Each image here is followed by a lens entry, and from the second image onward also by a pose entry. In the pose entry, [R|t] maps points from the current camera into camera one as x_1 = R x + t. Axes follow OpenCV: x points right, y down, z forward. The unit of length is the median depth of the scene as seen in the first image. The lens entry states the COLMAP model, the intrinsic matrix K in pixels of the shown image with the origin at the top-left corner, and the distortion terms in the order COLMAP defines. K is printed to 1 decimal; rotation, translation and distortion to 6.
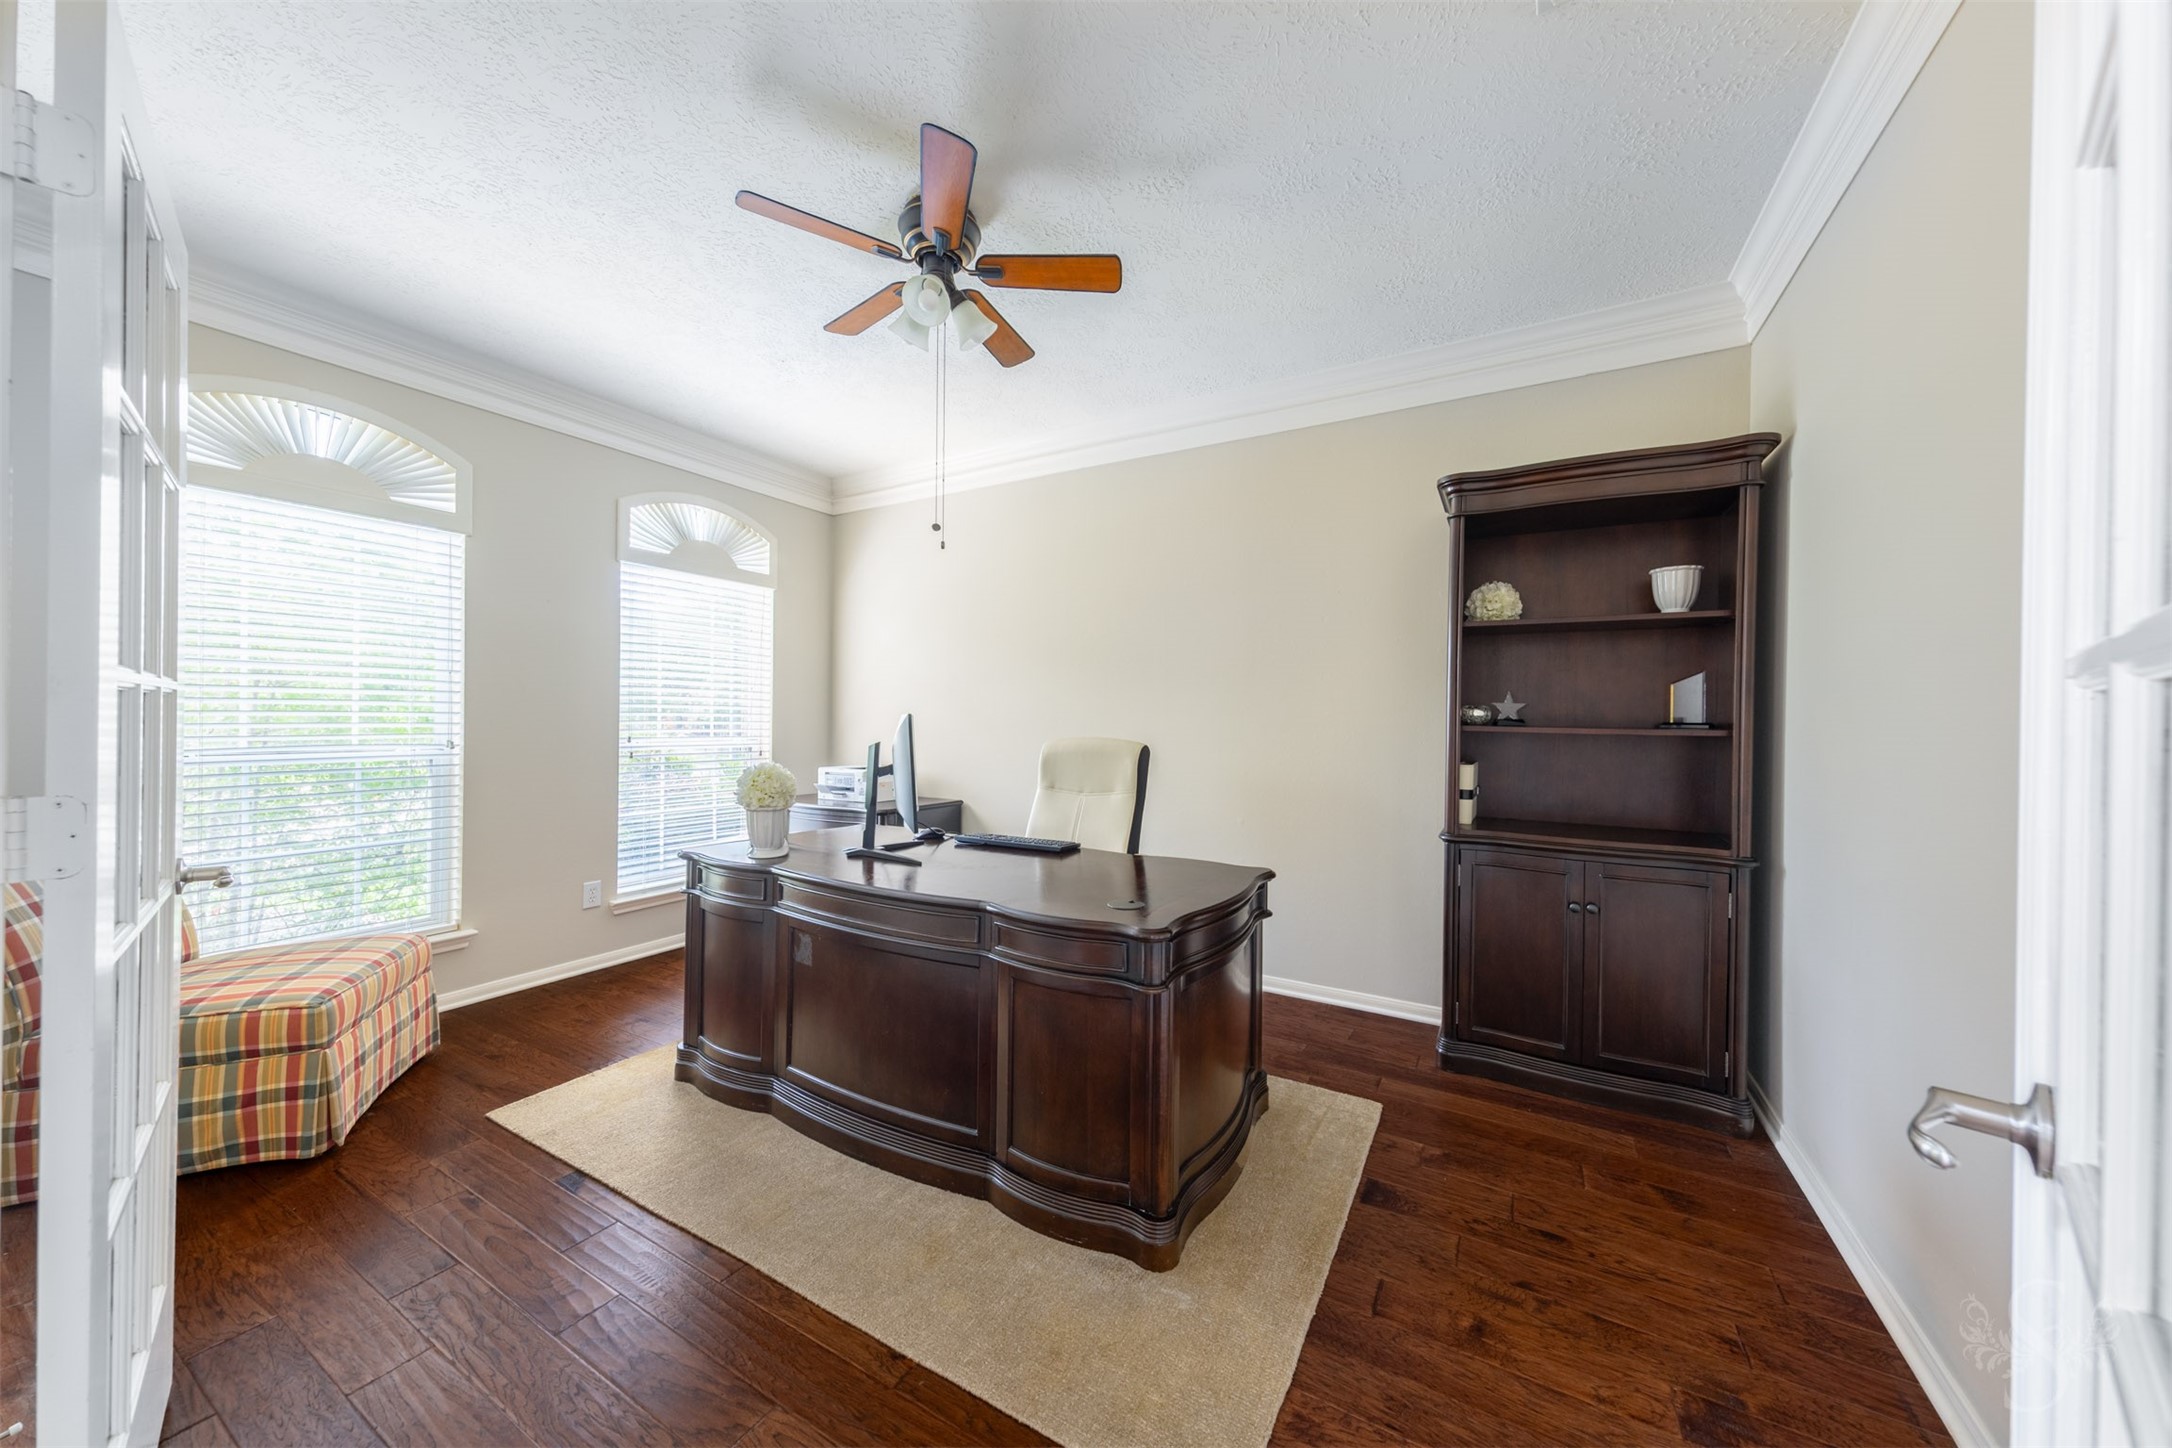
lens RADIAL K [[736.9, 0, 1086.5], [0, 736.9, 707.8], [0, 0, 1]] dist [0.009478, 0.000308]
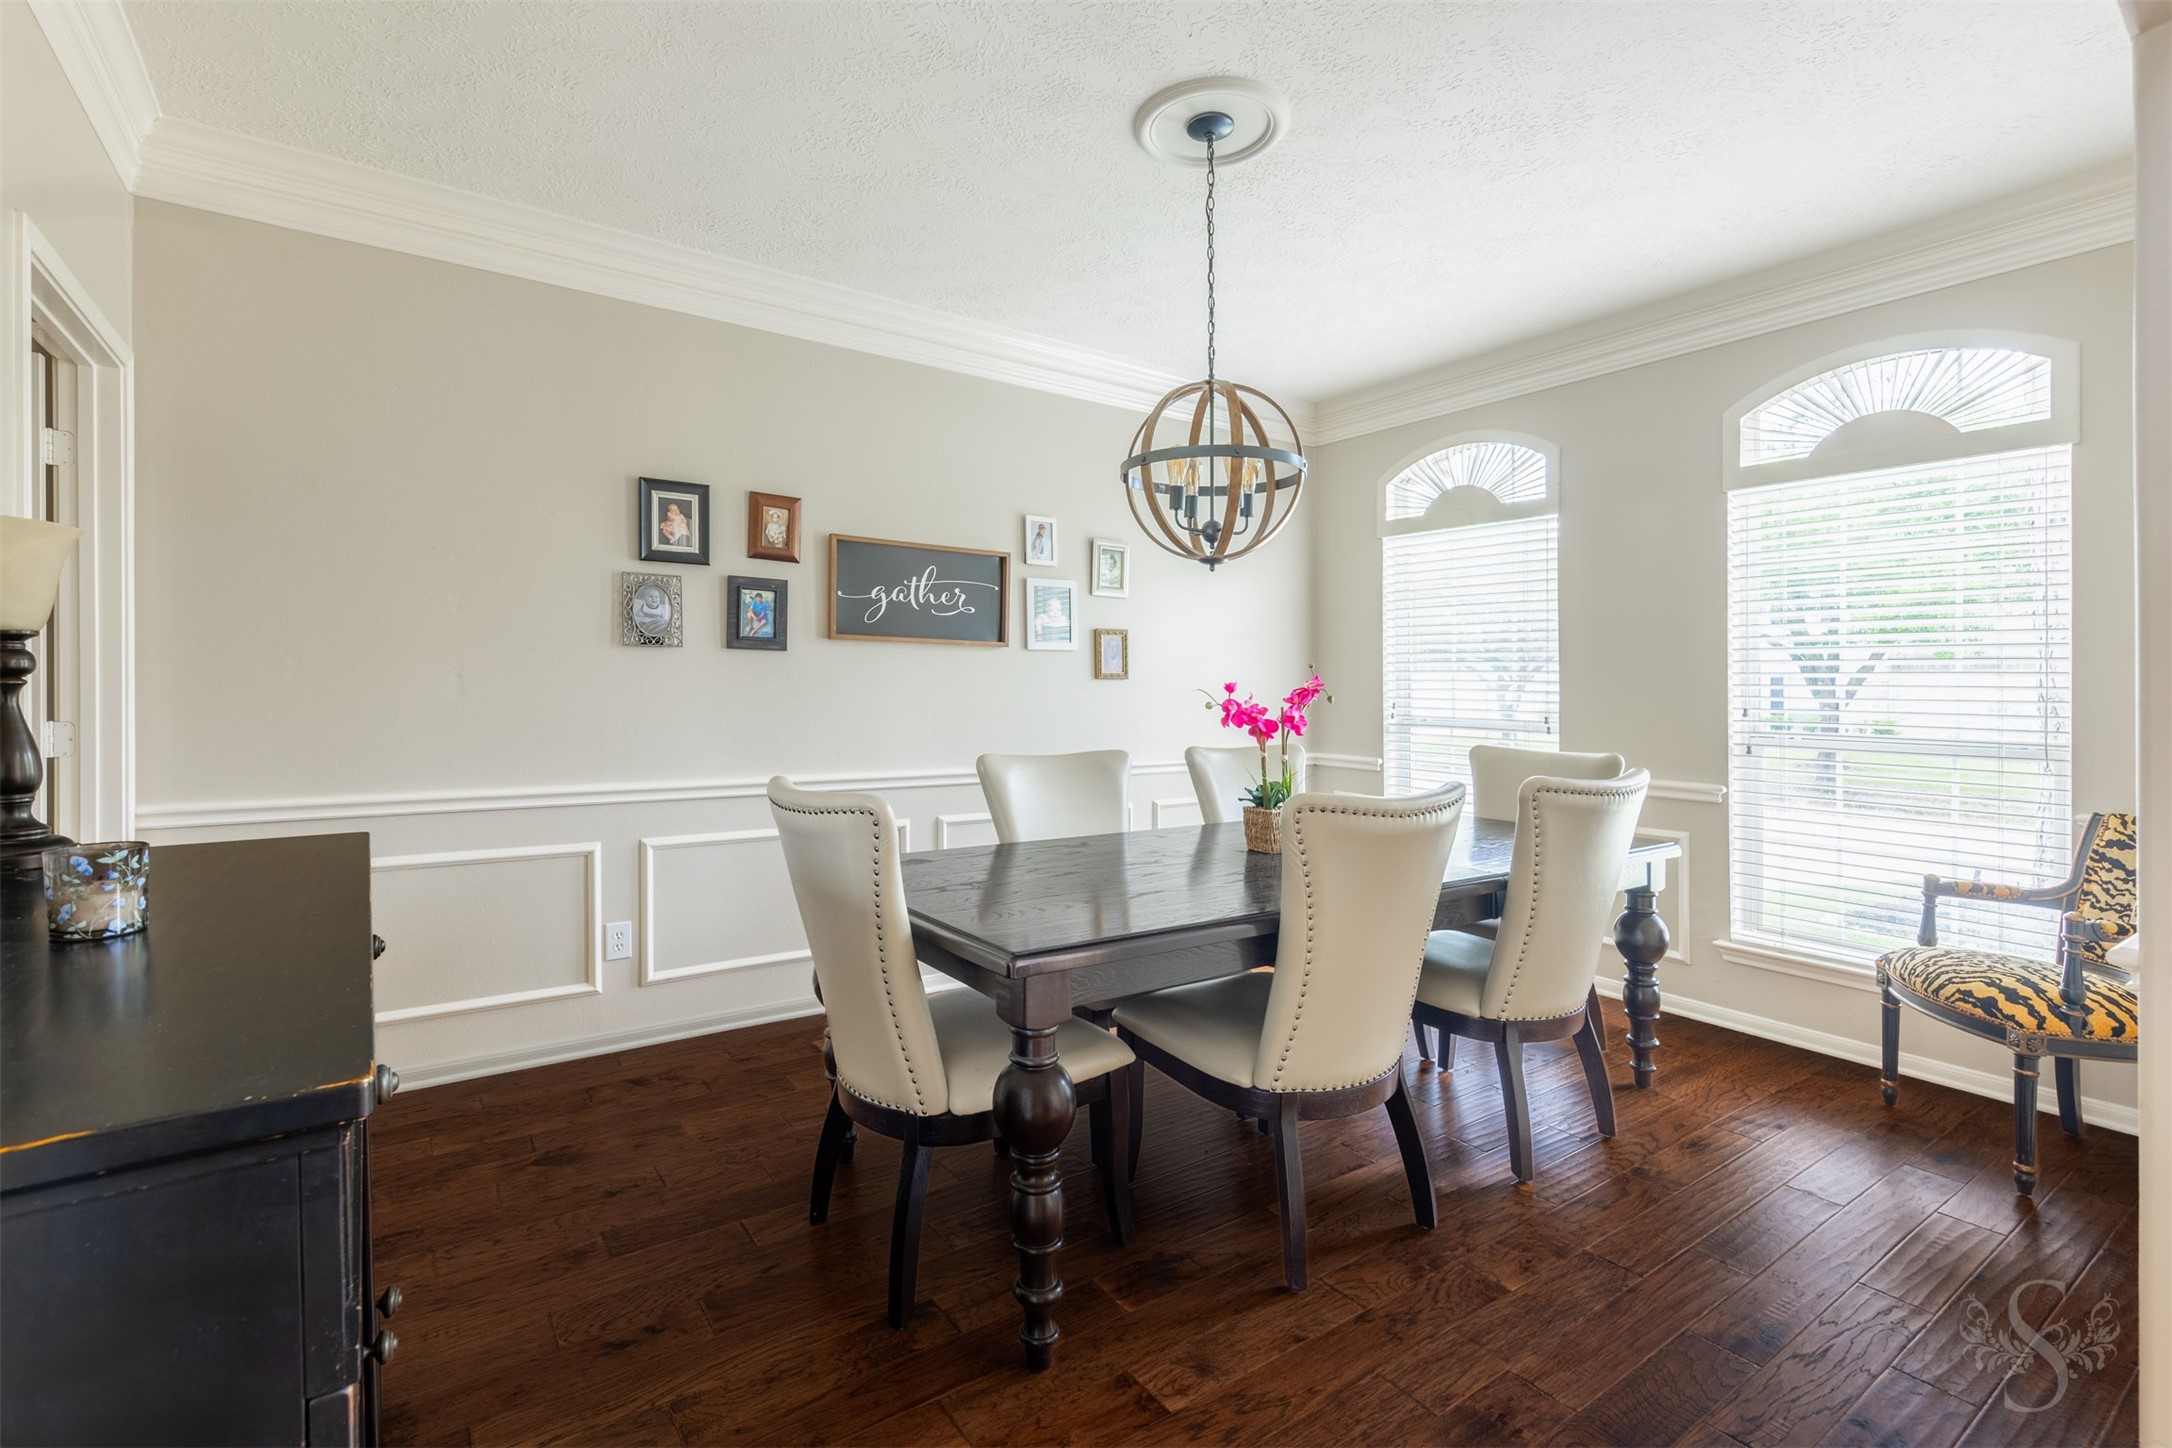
lens RADIAL K [[927.4, 0, 1039.2], [0, 927.4, 732.2], [0, 0, 1]] dist [-0.001085, -0.000254]
pose [[-0.419870, 0.032578, -0.906999, 0.584442], [-0.017446, 0.998881, 0.043954, 0.014959], [0.907416, 0.034279, -0.418832, 0.905228]]
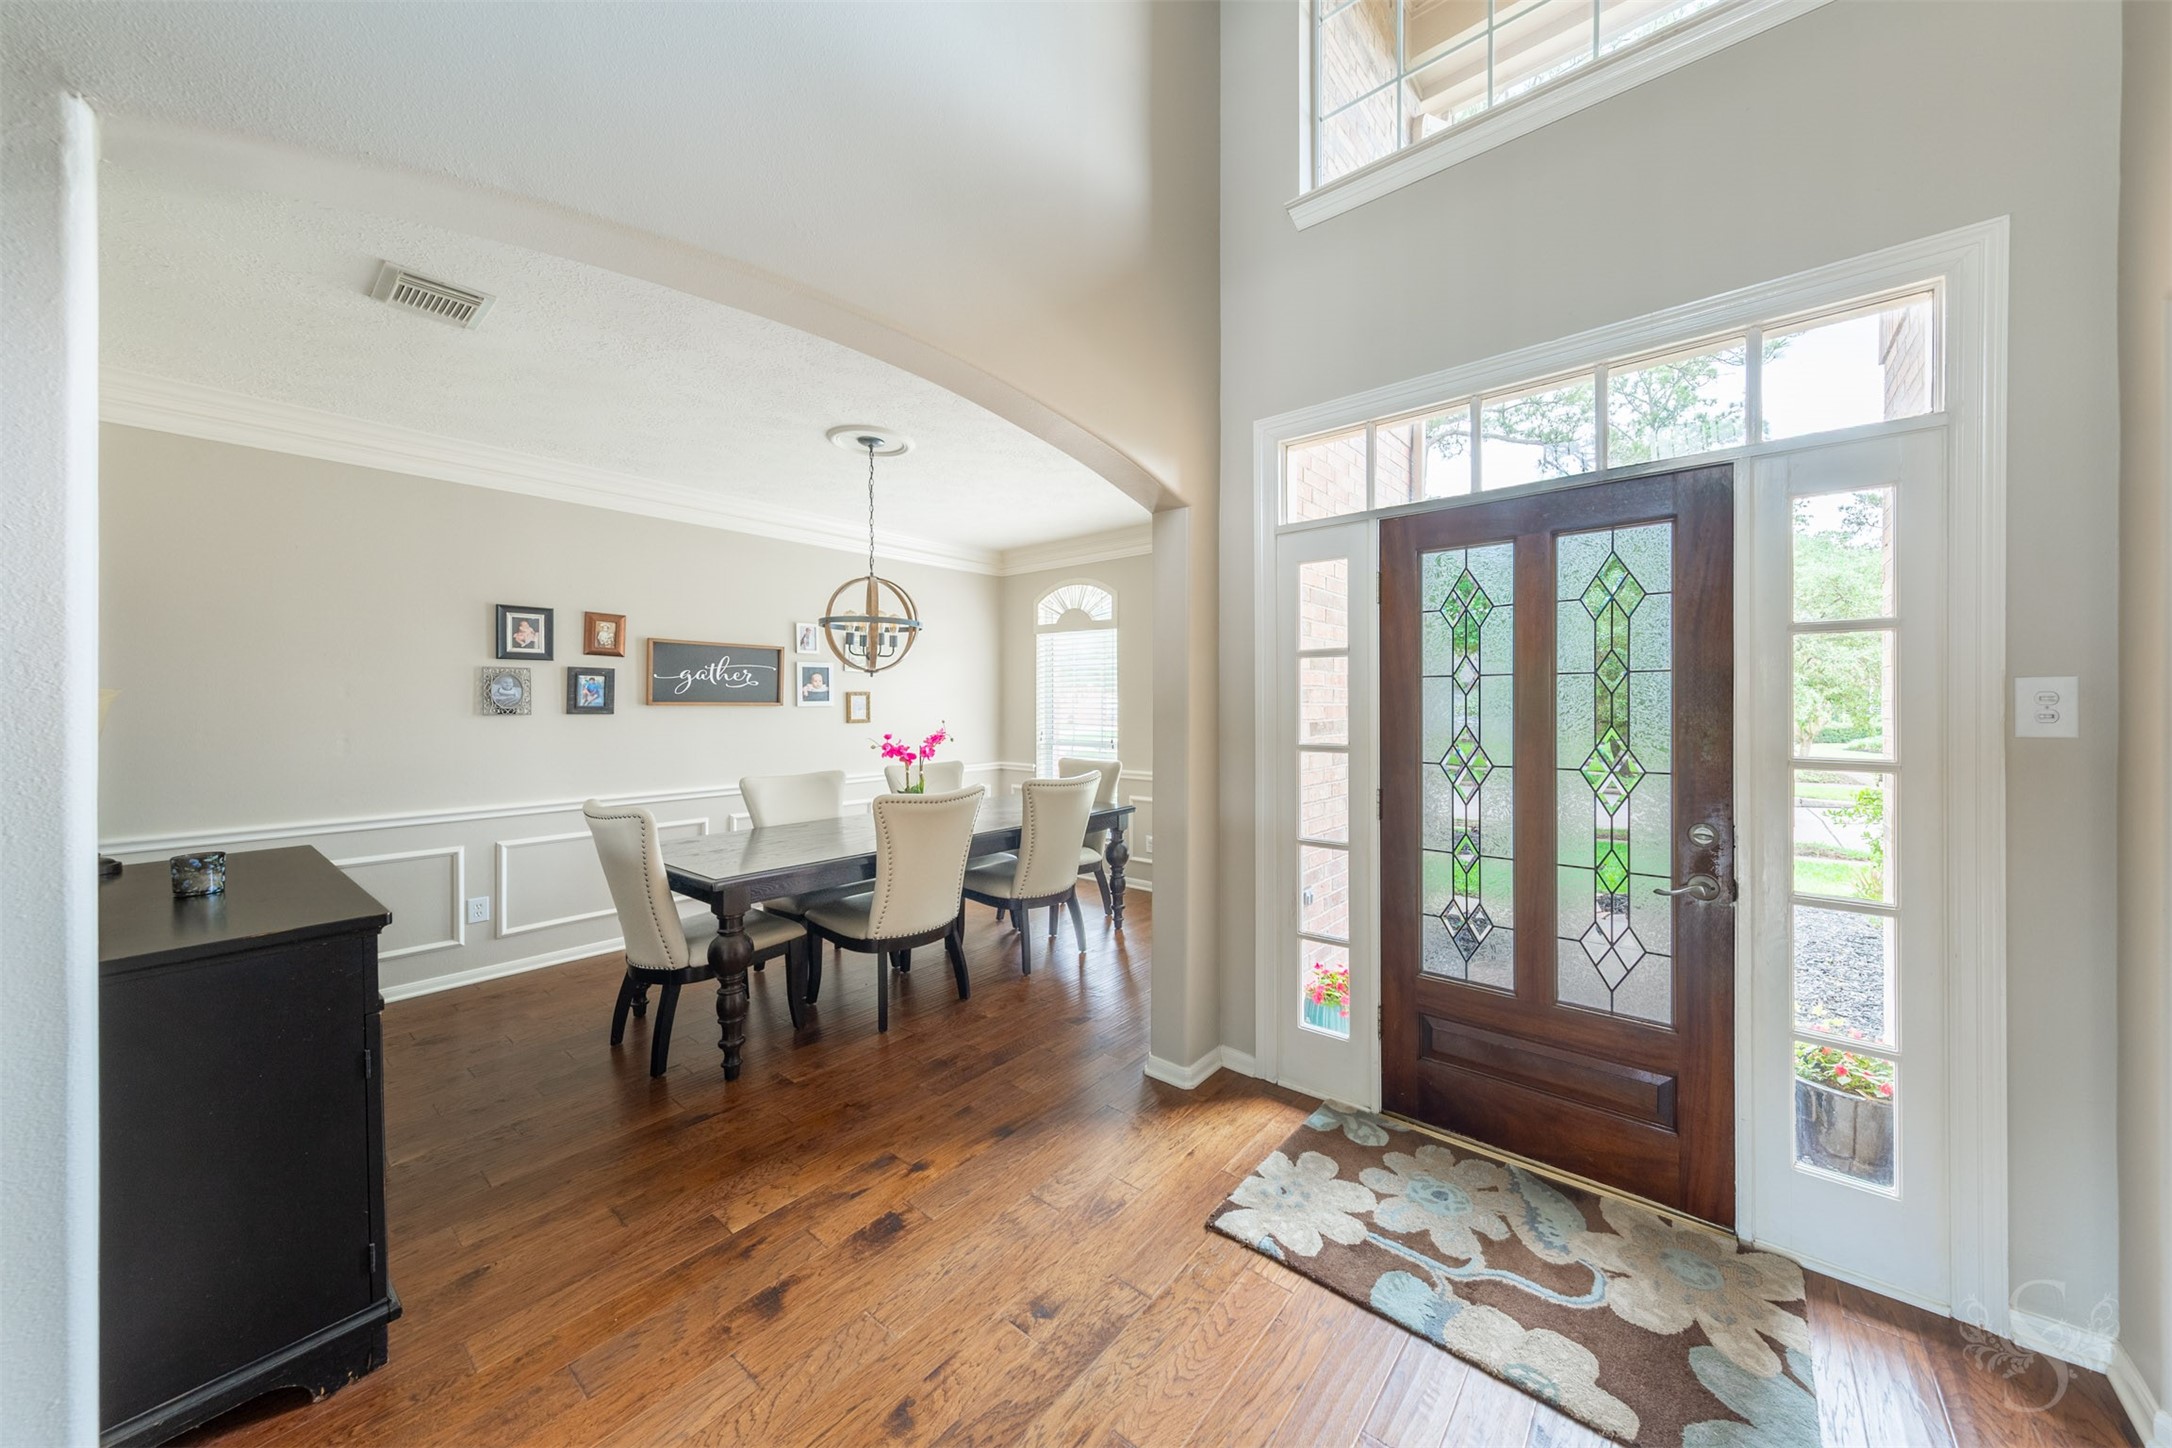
lens RADIAL K [[709.5, 0, 1142.1], [0, 709.5, 708.1], [0, 0, 1]] dist [0.003076, -0.000152]
pose [[-0.103039, 0.001632, -0.994676, 0.798885], [-0.004318, 0.999988, 0.002088, -0.024658], [0.994668, 0.004510, -0.103031, 1.145198]]
